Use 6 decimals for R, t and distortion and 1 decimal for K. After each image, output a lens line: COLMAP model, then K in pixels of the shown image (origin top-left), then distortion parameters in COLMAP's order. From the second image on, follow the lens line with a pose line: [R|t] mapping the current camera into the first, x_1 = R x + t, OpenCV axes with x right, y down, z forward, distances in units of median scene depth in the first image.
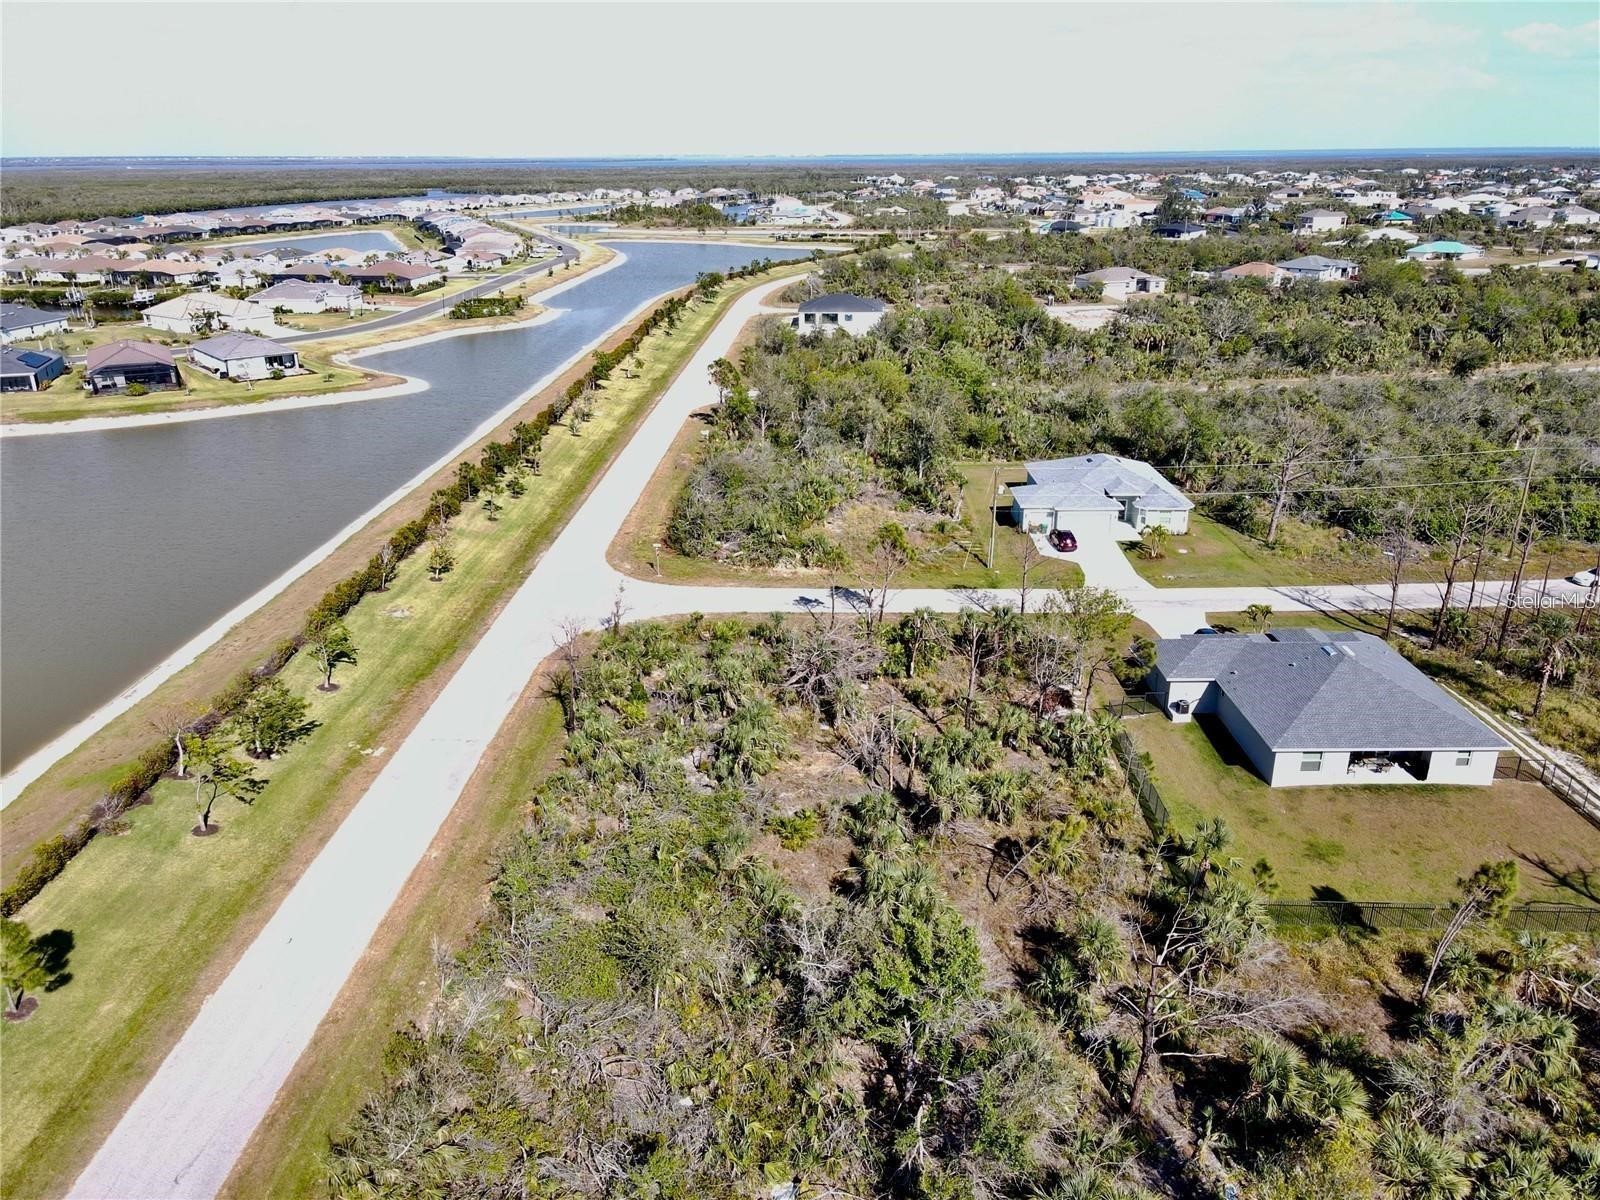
lens RADIAL K [[1176.0, 0, 800.8], [0, 1176.0, 596.5], [0, 0, 1]] dist [-0.000921, 0.029587]
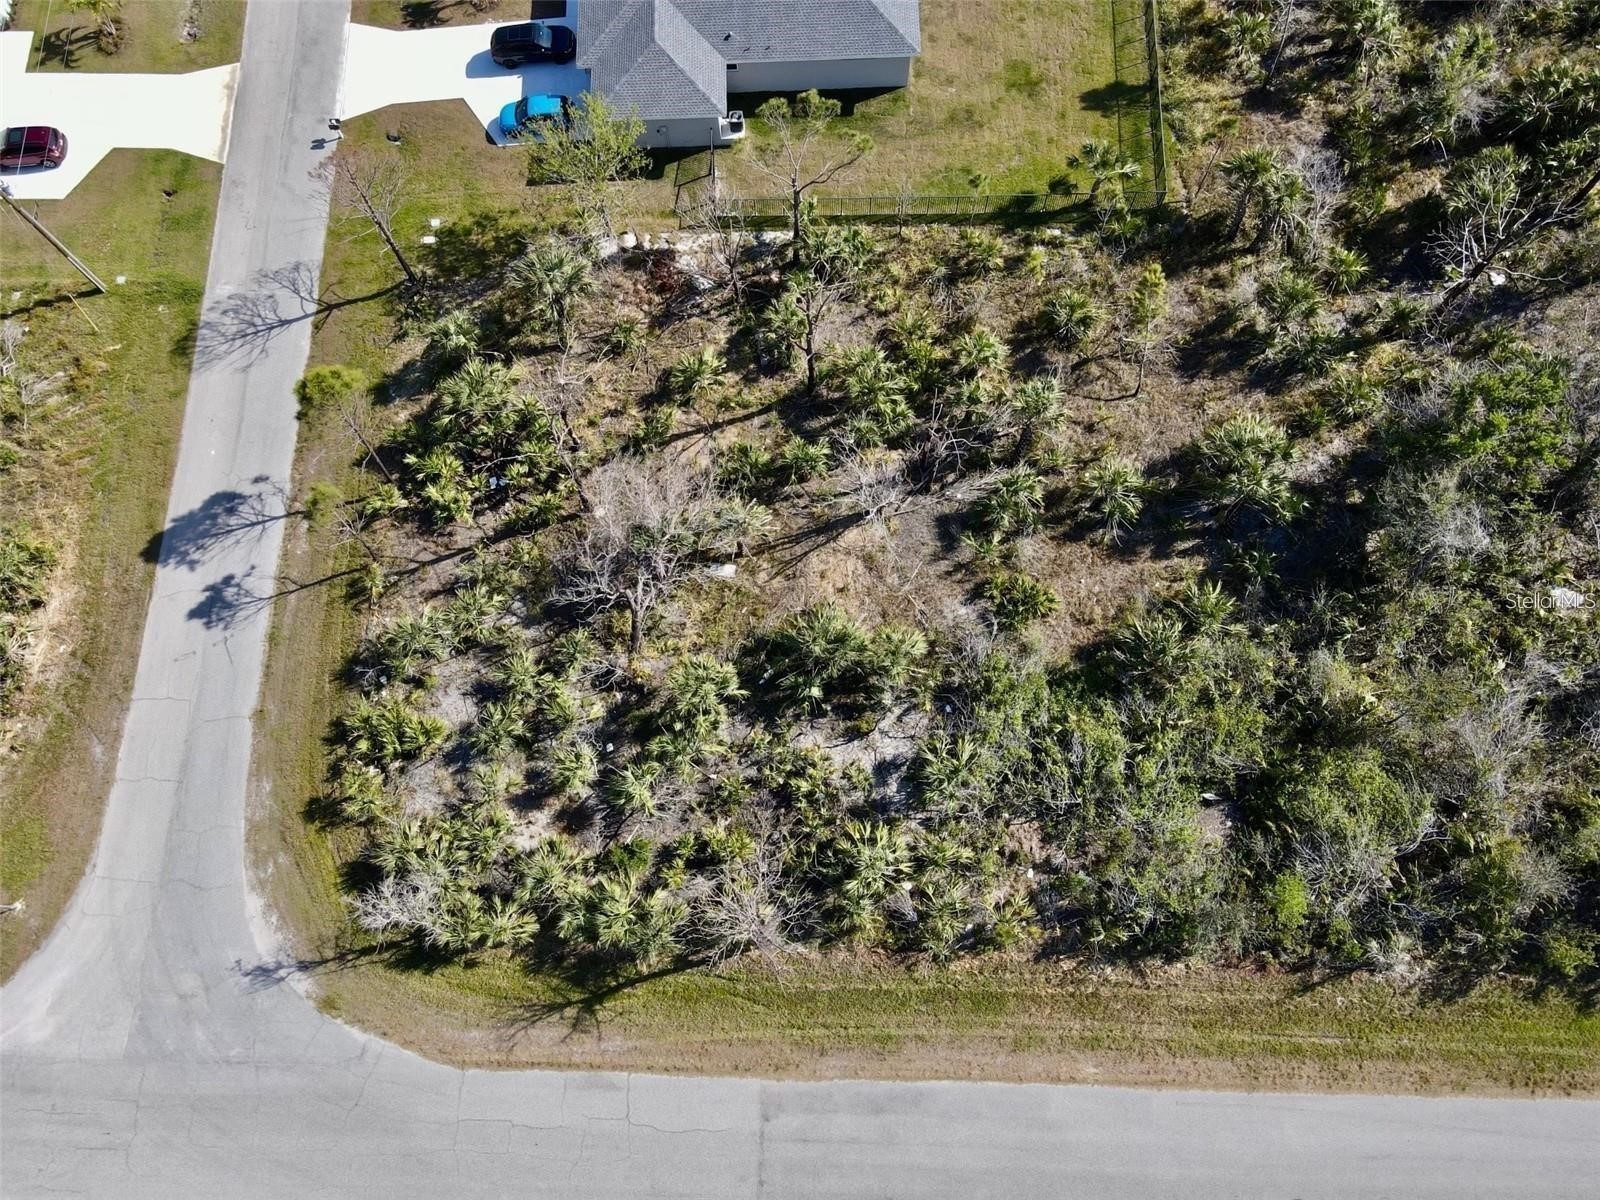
lens RADIAL K [[1176.0, 0, 800.8], [0, 1176.0, 596.5], [0, 0, 1]] dist [-0.000921, 0.029587]
pose [[-0.017252, -0.953356, 0.301354, -0.148275], [0.376392, 0.273034, 0.885314, -0.350281], [-0.926300, 0.128701, 0.354125, 0.519323]]
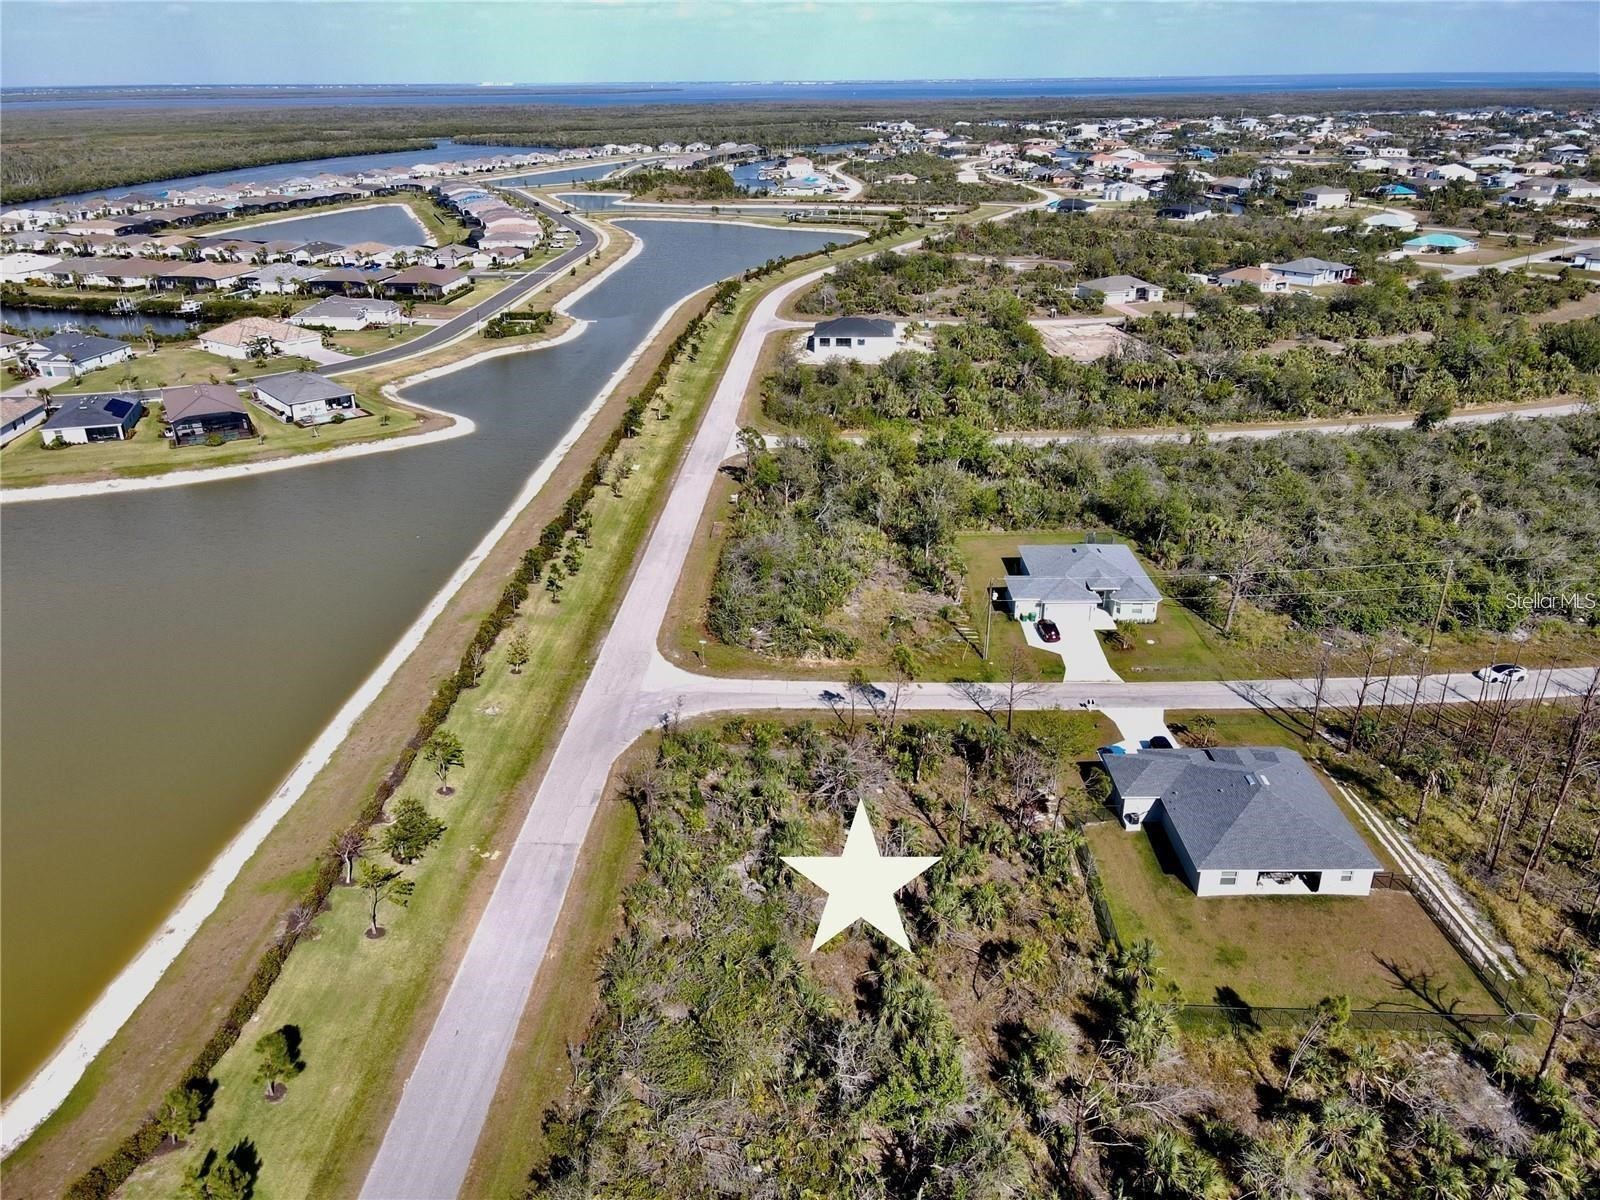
lens RADIAL K [[1176.0, 0, 800.8], [0, 1176.0, 596.5], [0, 0, 1]] dist [-0.000921, 0.029587]
pose [[0.999978, 0.000441, -0.006638, -0.015605], [-0.000080, 0.998532, 0.054170, -0.150169], [0.006652, -0.054168, 0.998510, -0.171214]]
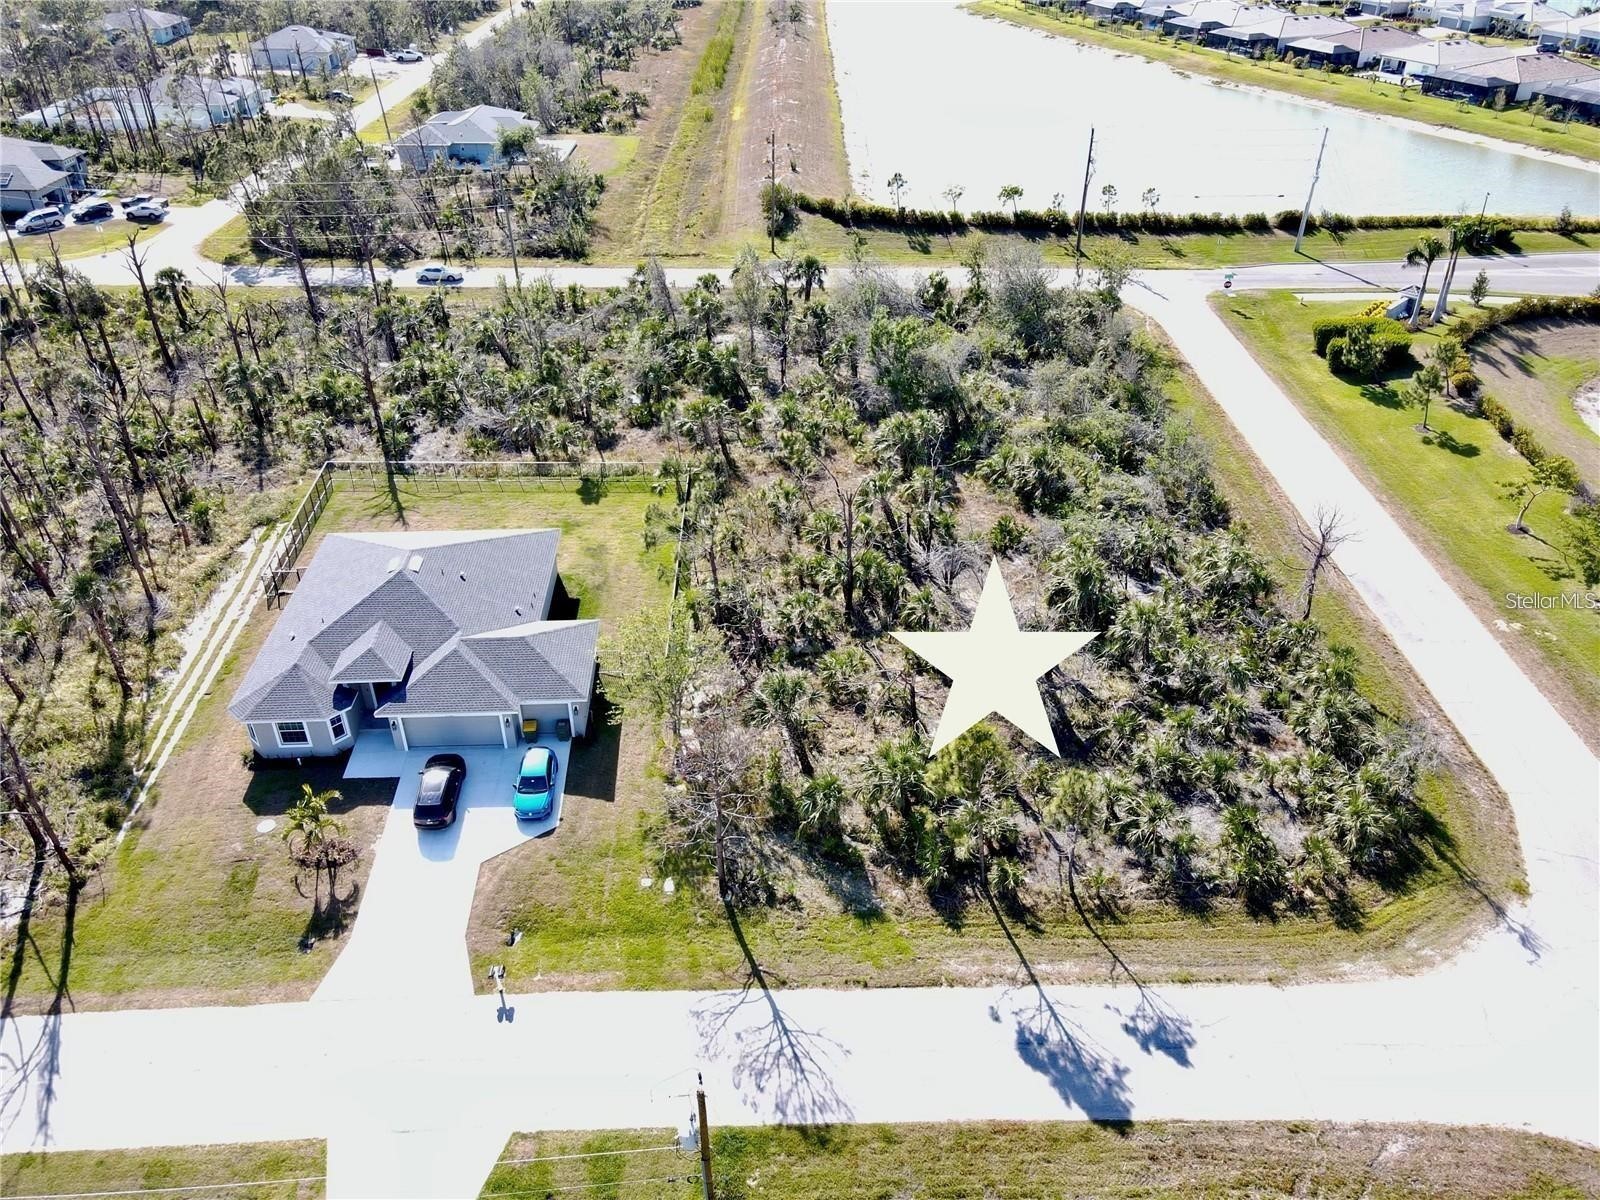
lens RADIAL K [[1176.0, 0, 800.8], [0, 1176.0, 596.5], [0, 0, 1]] dist [-0.000921, 0.029587]
pose [[-0.999140, 0.025591, -0.032630, 0.142518], [-0.011630, 0.582367, 0.812843, -0.423355], [0.039804, 0.812523, -0.581568, 1.040282]]
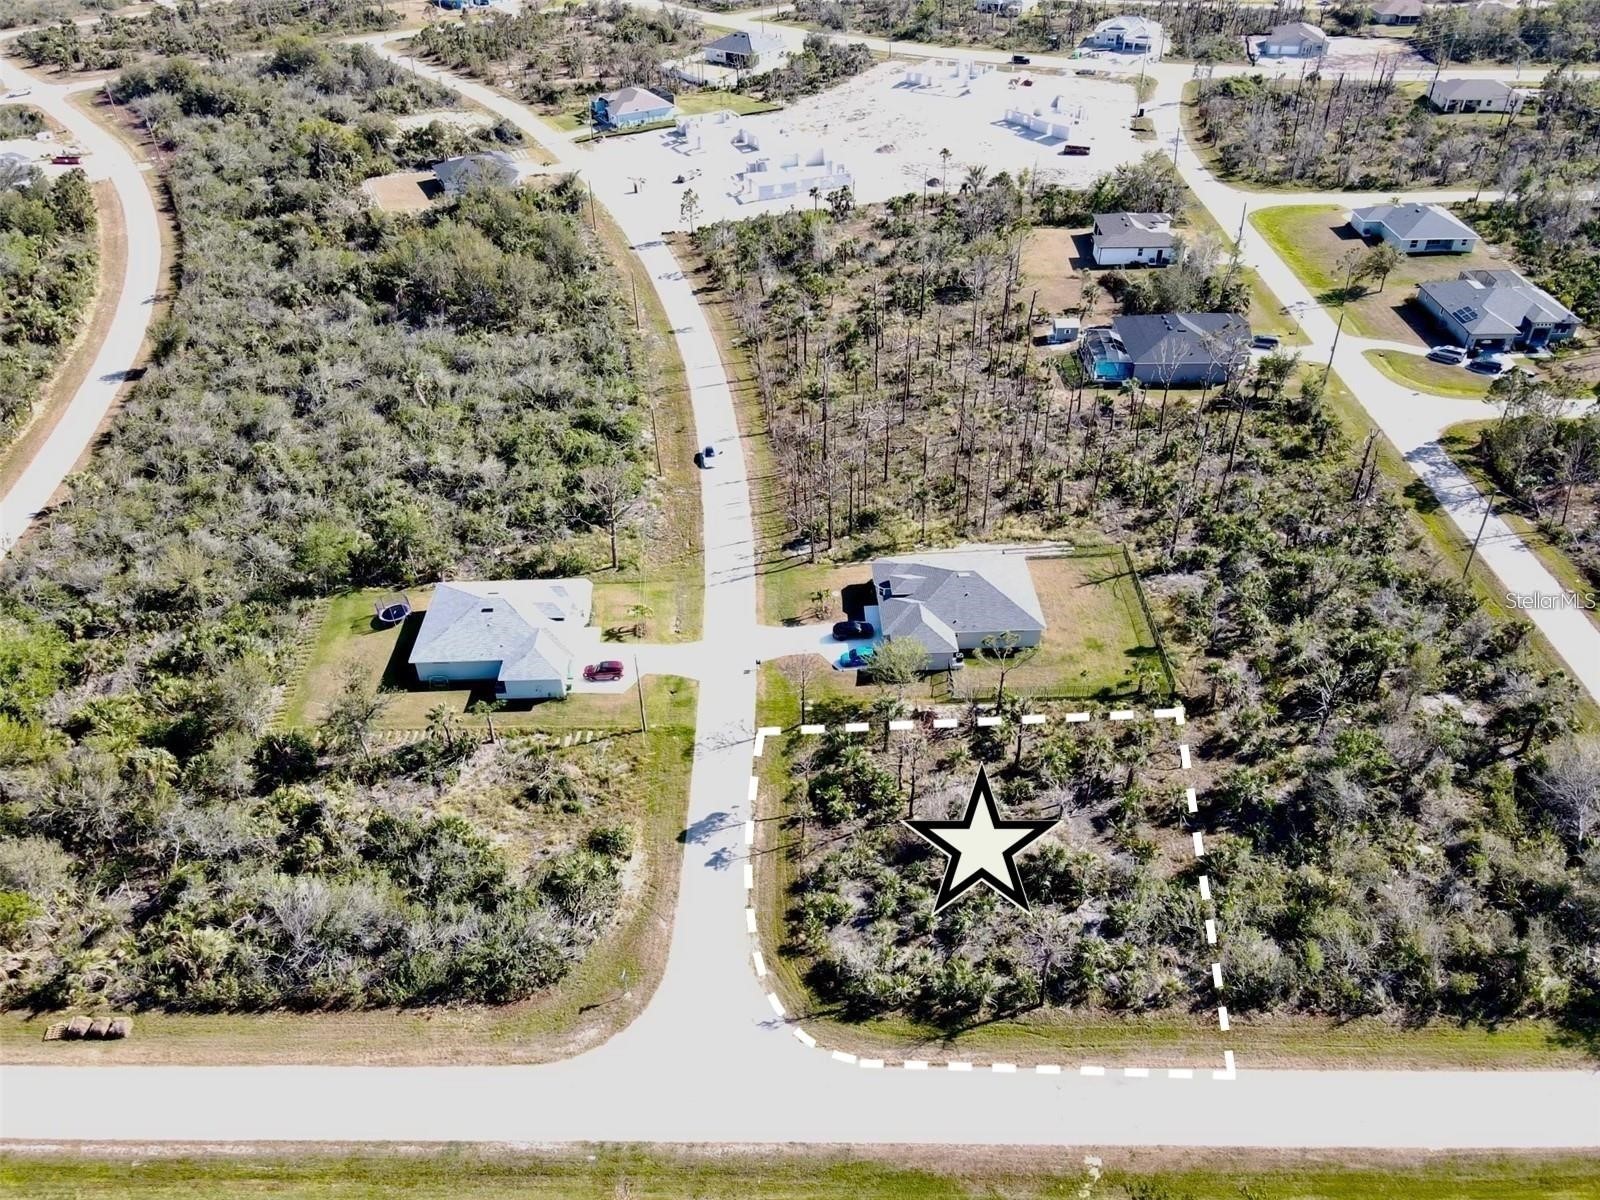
lens RADIAL K [[1176.0, 0, 800.8], [0, 1176.0, 596.5], [0, 0, 1]] dist [-0.000921, 0.029587]
pose [[-0.026553, -0.593613, 0.804312, -0.637978], [0.366353, 0.742838, 0.560337, -0.666058], [-0.930097, 0.309541, 0.197748, 0.614406]]
